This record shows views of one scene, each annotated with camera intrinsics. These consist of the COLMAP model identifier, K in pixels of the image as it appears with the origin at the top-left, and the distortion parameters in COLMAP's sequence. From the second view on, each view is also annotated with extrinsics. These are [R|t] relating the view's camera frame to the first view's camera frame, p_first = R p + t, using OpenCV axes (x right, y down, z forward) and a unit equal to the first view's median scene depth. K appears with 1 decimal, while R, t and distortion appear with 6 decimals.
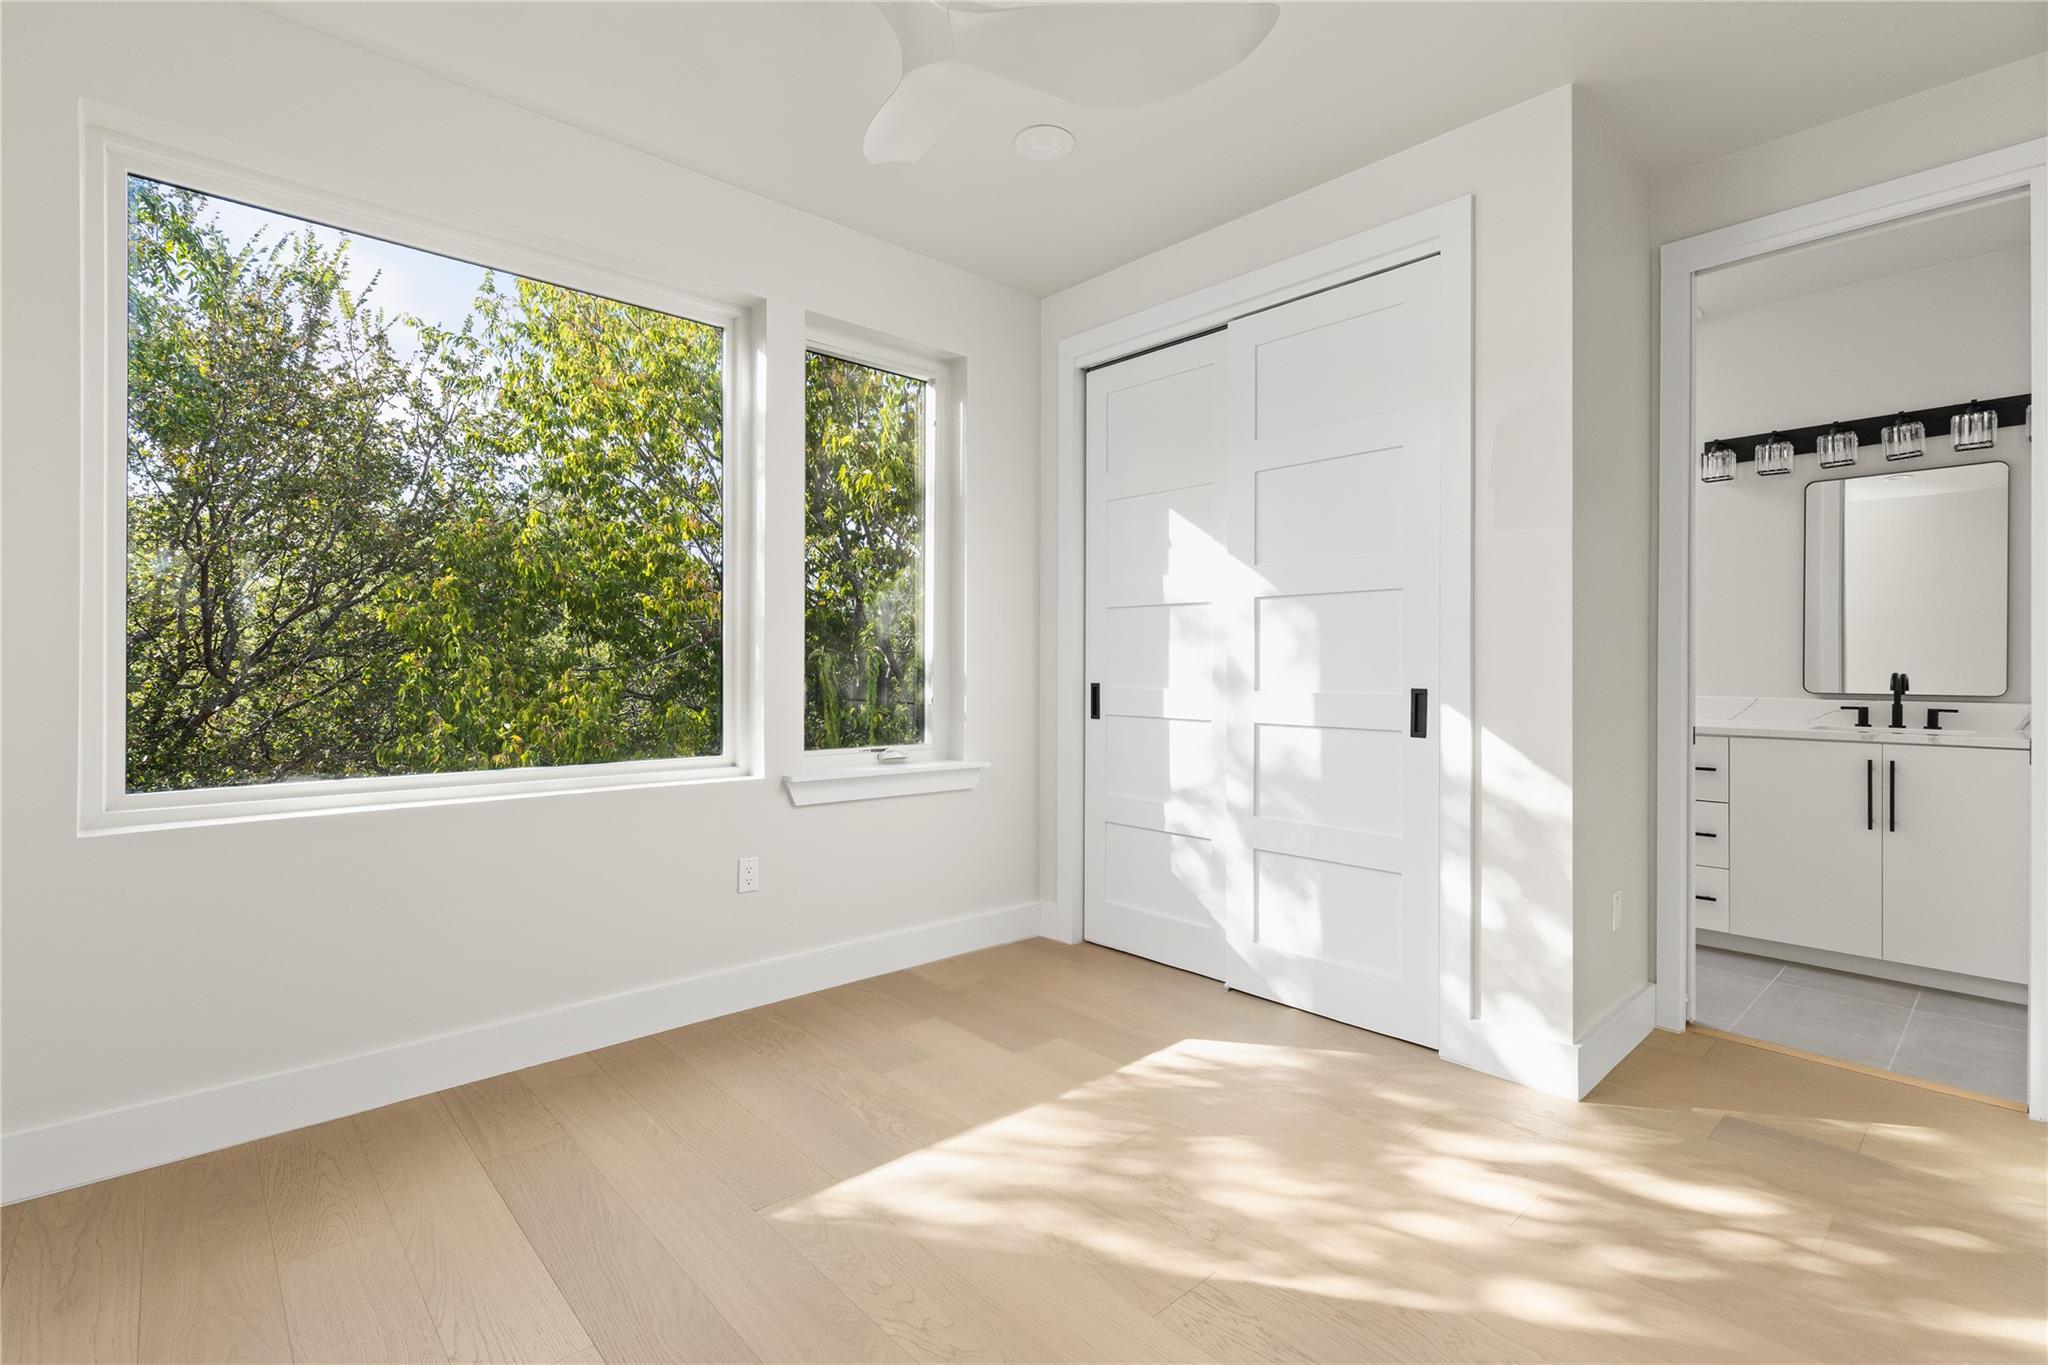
lens RADIAL K [[930.6, 0, 1033.0], [0, 930.6, 673.8], [0, 0, 1]] dist [0.008666, -0.000371]
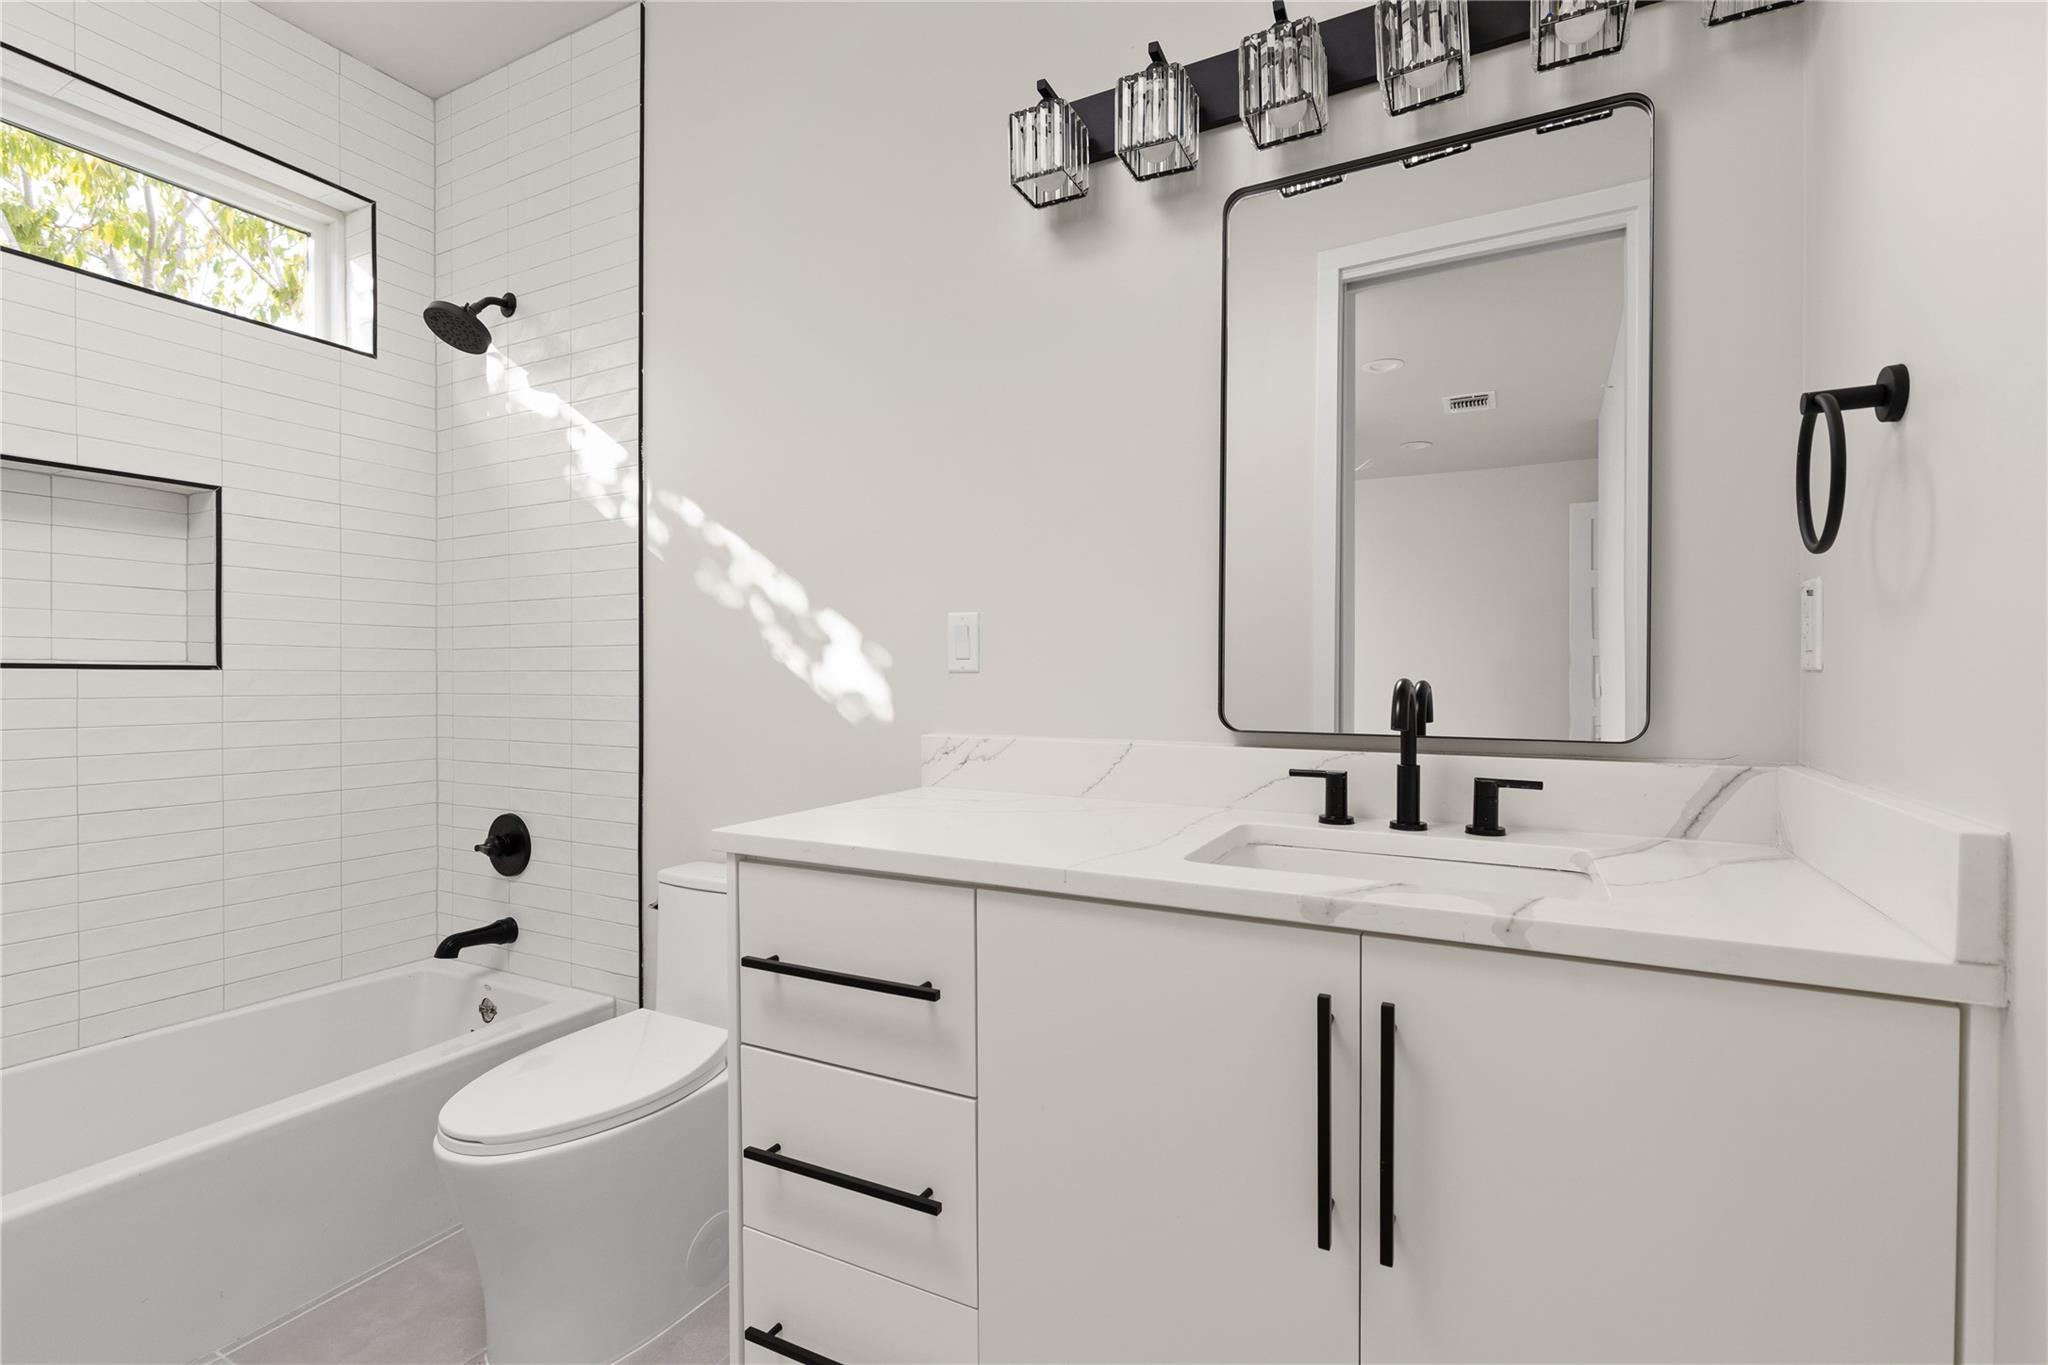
lens RADIAL K [[930.6, 0, 1019.7], [0, 930.6, 687.1], [0, 0, 1]] dist [0.008666, -0.000371]
pose [[0.943088, -0.001366, 0.332541, 0.665346], [-0.000783, 0.999980, 0.006328, -0.000225], [-0.332543, -0.006228, 0.943067, 0.715568]]
